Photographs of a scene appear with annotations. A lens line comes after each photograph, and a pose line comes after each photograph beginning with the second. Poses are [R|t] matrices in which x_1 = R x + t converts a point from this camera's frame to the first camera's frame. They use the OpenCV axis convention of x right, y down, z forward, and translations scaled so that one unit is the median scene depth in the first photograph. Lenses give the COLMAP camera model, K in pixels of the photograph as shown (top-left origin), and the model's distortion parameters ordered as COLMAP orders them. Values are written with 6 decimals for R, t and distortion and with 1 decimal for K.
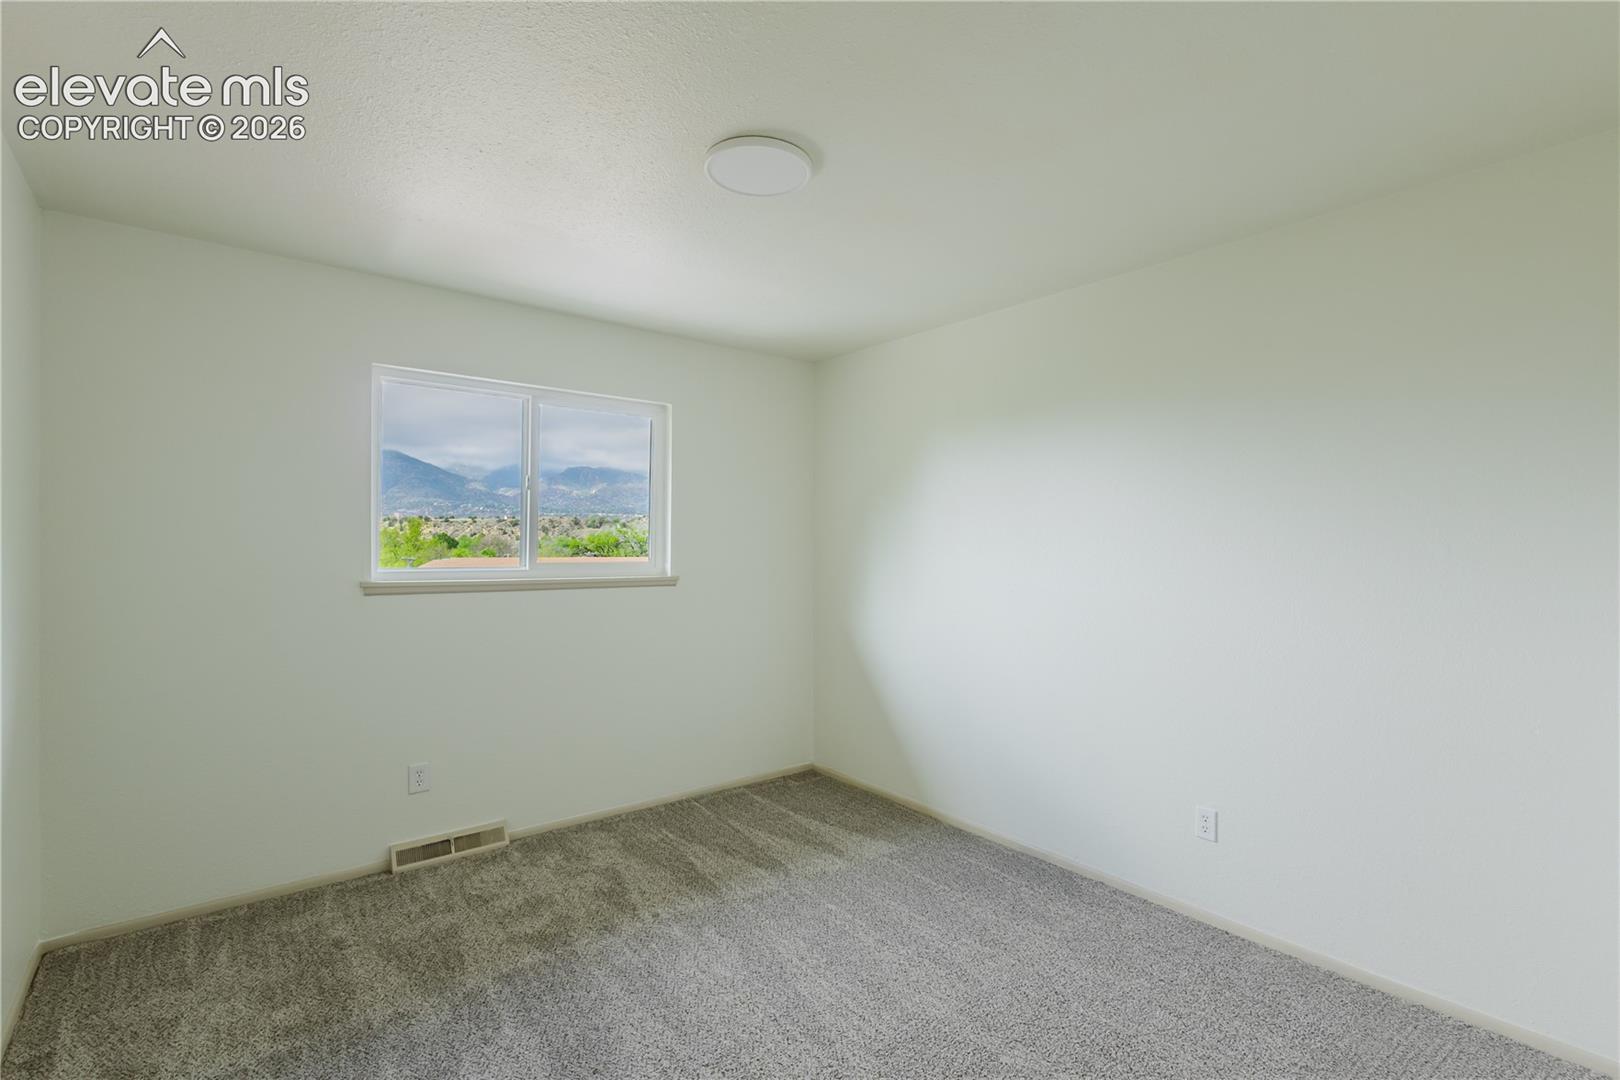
lens RADIAL K [[735.9, 0, 812.1], [0, 735.9, 541.3], [0, 0, 1]] dist [-0.004144, 0.001322]
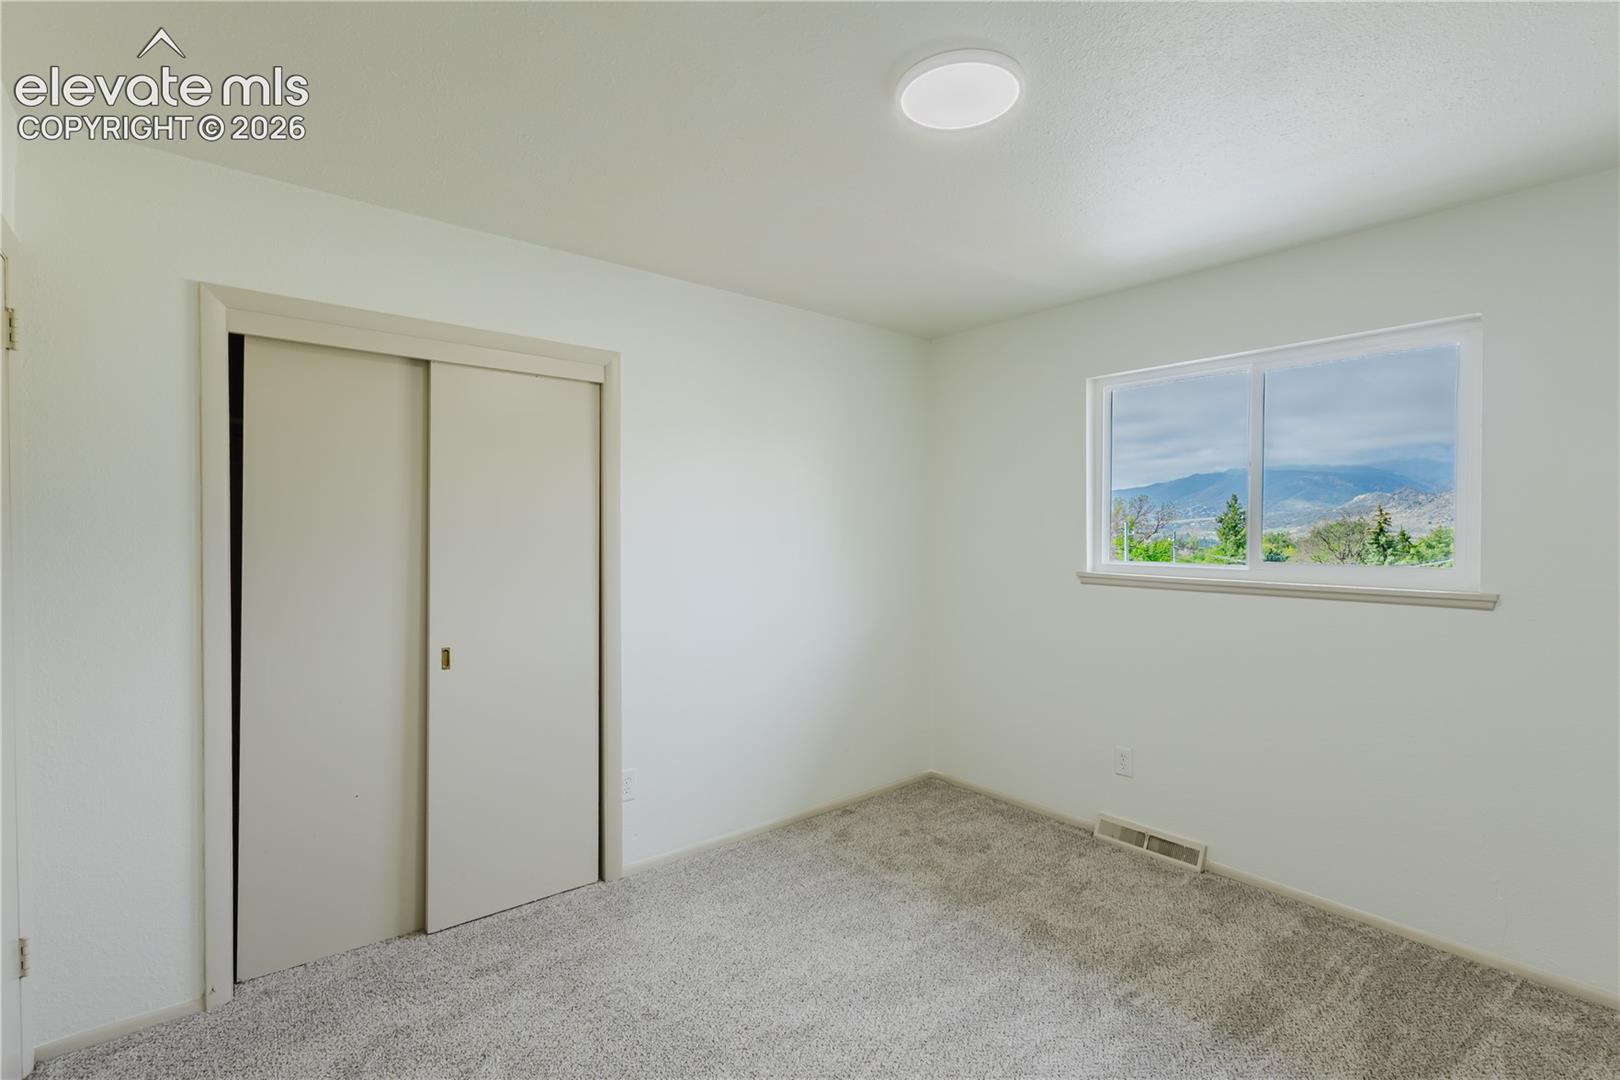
lens RADIAL K [[735.9, 0, 803.4], [0, 735.9, 534.3], [0, 0, 1]] dist [-0.004144, 0.001322]
pose [[0.013936, 0.003725, -0.999896, 0.524773], [0.000277, 0.999993, 0.003729, -0.007726], [0.999903, -0.000329, 0.013935, 0.540945]]
